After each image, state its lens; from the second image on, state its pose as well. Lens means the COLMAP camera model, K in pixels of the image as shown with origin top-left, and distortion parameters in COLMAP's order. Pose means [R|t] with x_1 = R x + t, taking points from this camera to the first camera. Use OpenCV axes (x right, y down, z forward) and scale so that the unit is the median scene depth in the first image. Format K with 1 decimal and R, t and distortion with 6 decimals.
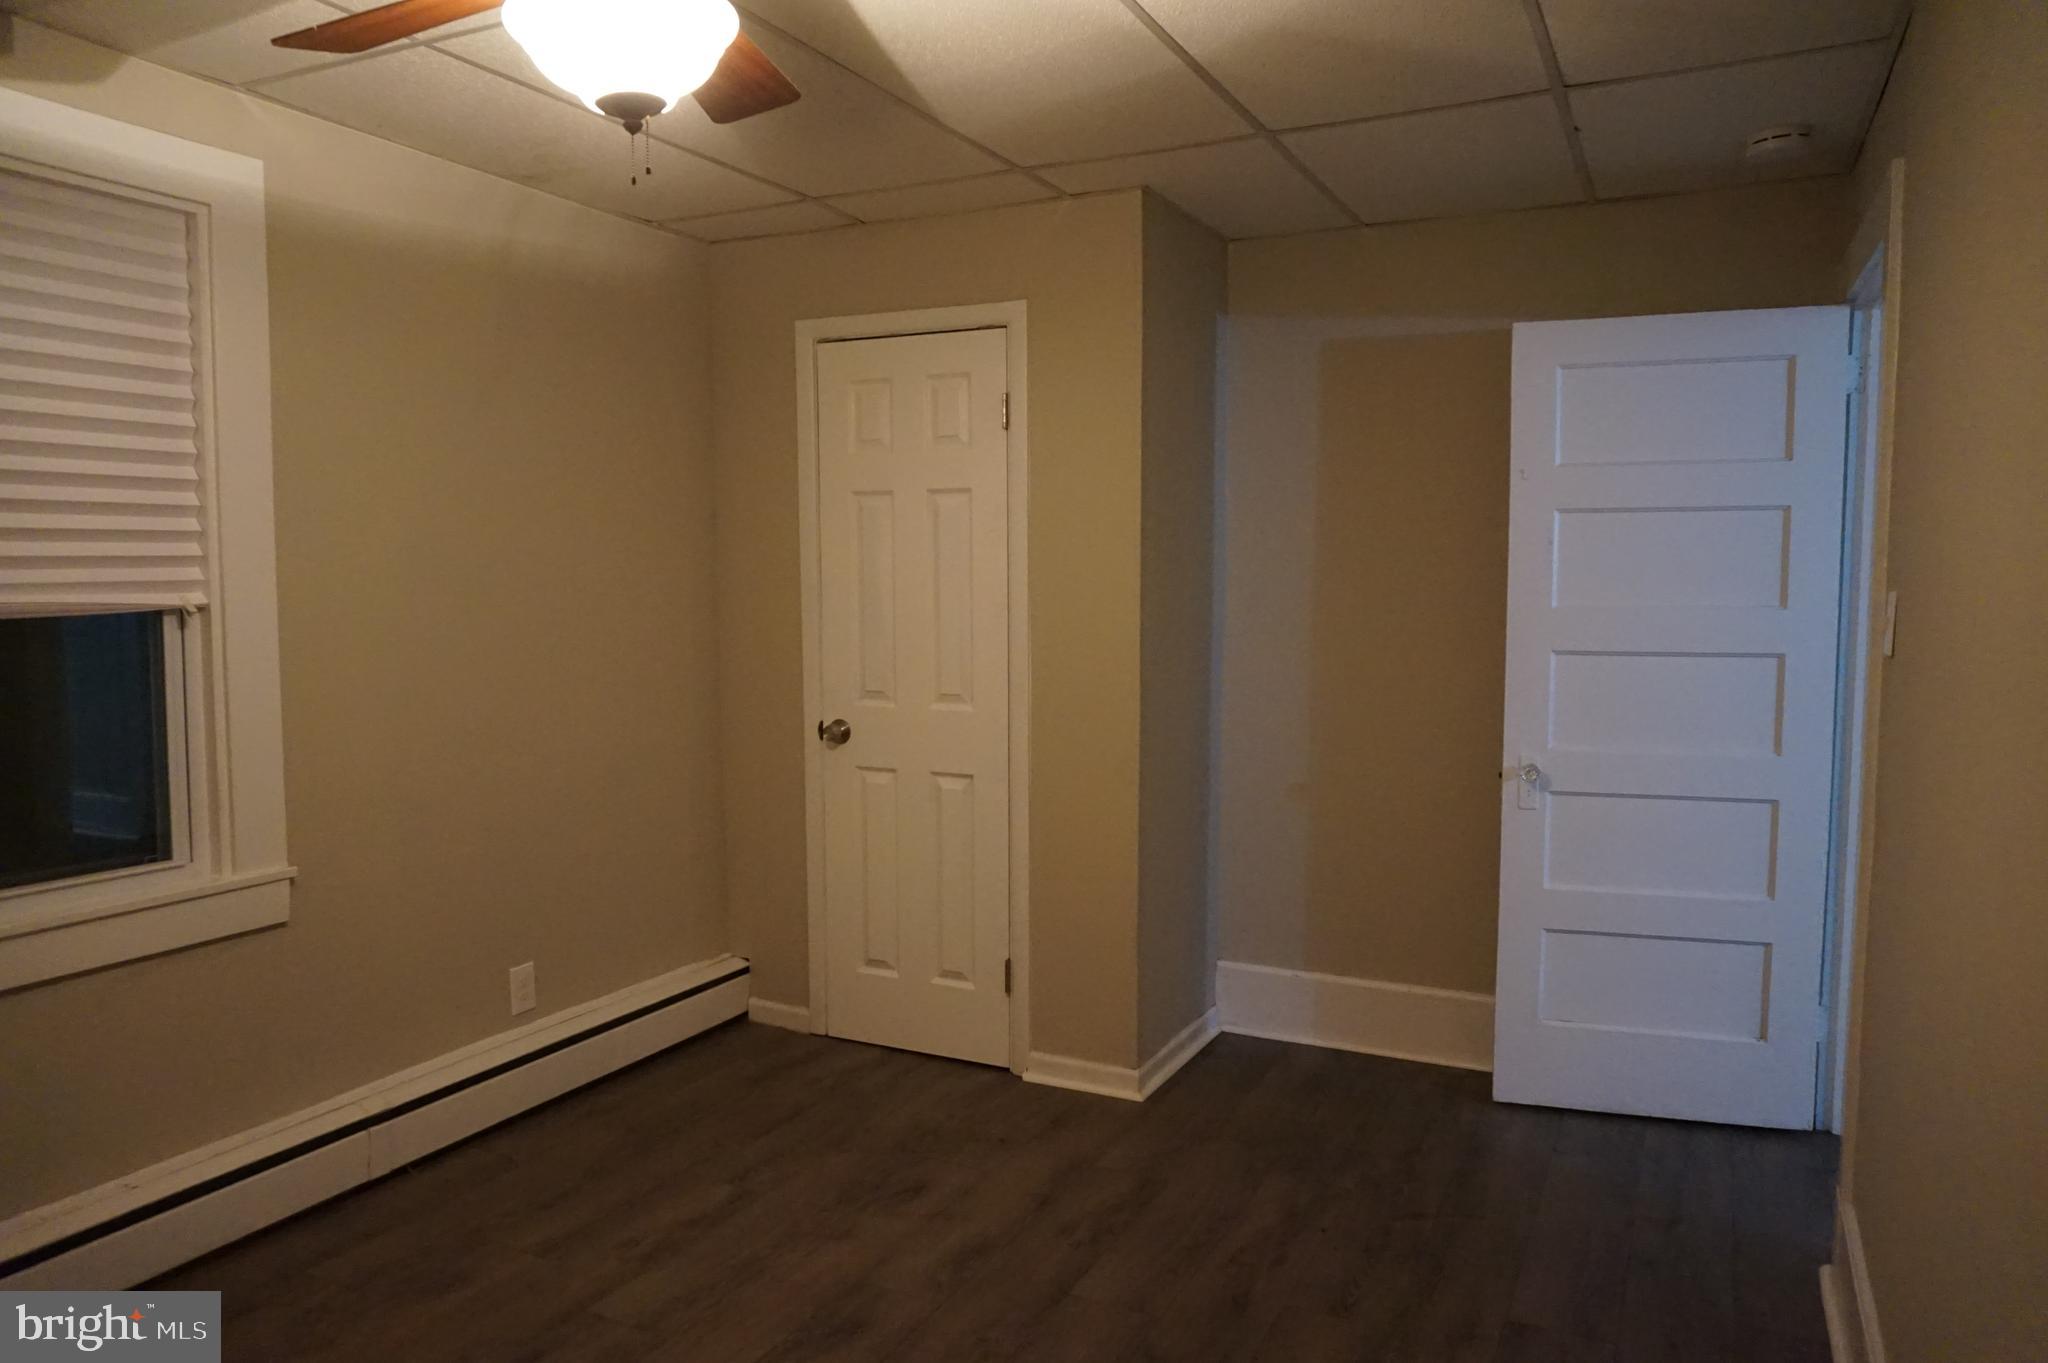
lens RADIAL K [[1415.2, 0, 1024.0], [0, 1415.2, 681.5], [0, 0, 1]] dist [0.000213, 0.001955]
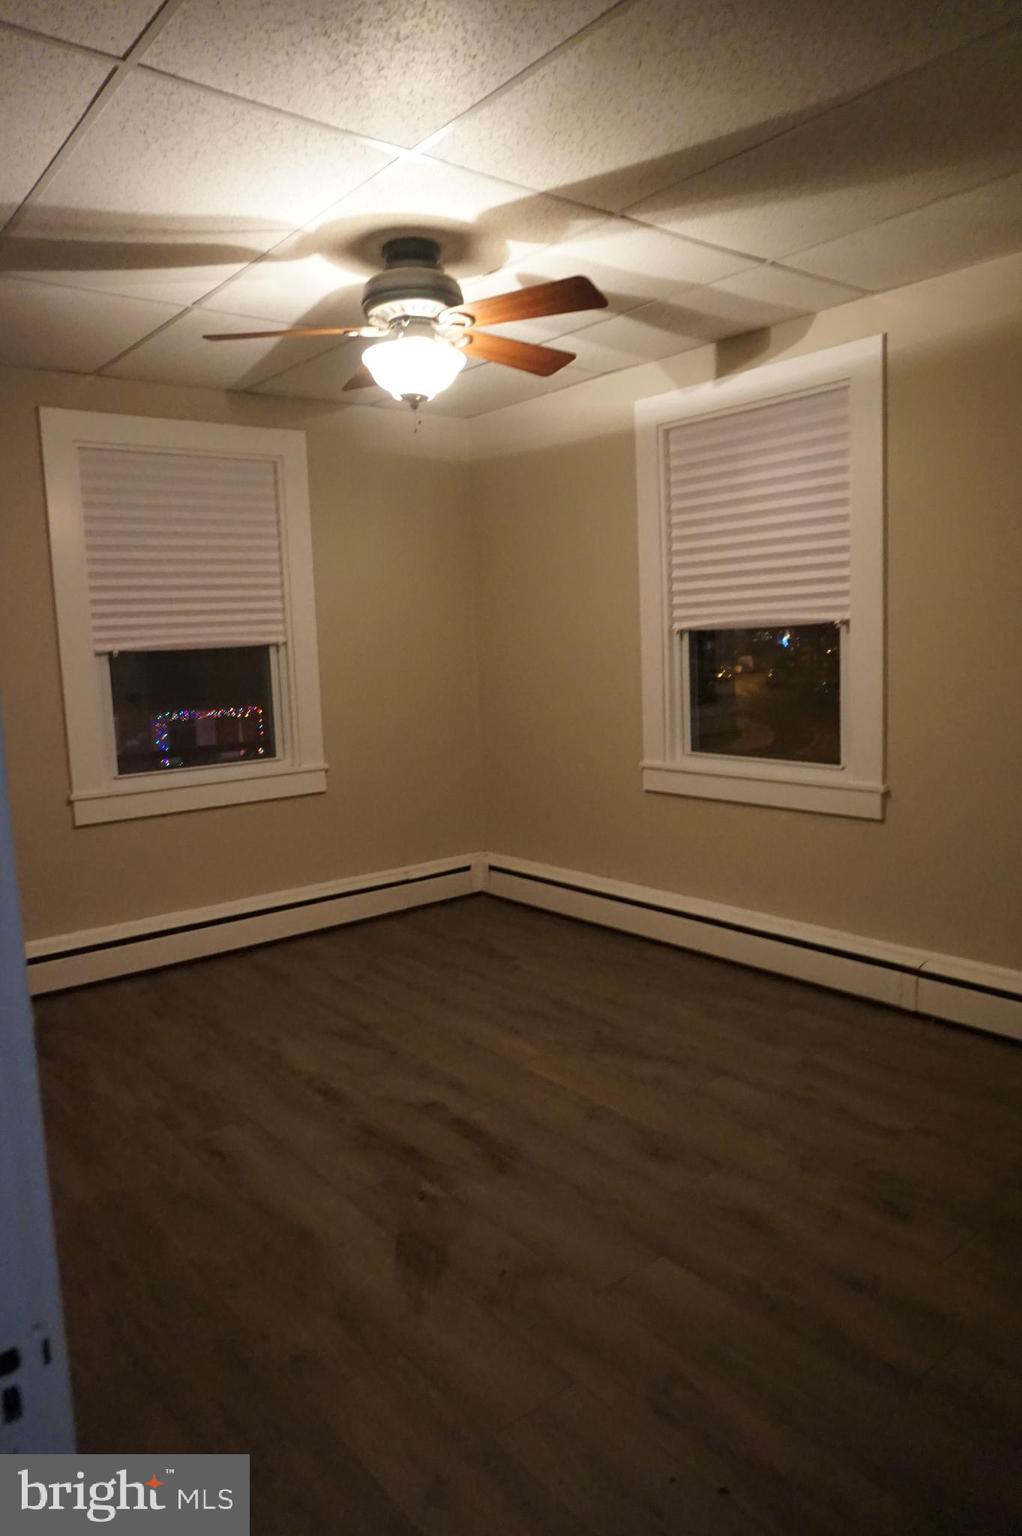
lens RADIAL K [[1061.4, 0, 511.0], [0, 1061.4, 768.0], [0, 0, 1]] dist [0.000213, 0.001955]
pose [[-0.440444, 0.123024, -0.889311, 0.779481], [-0.022510, 0.988742, 0.147927, -0.060043], [0.897498, 0.085172, -0.432716, 1.240631]]
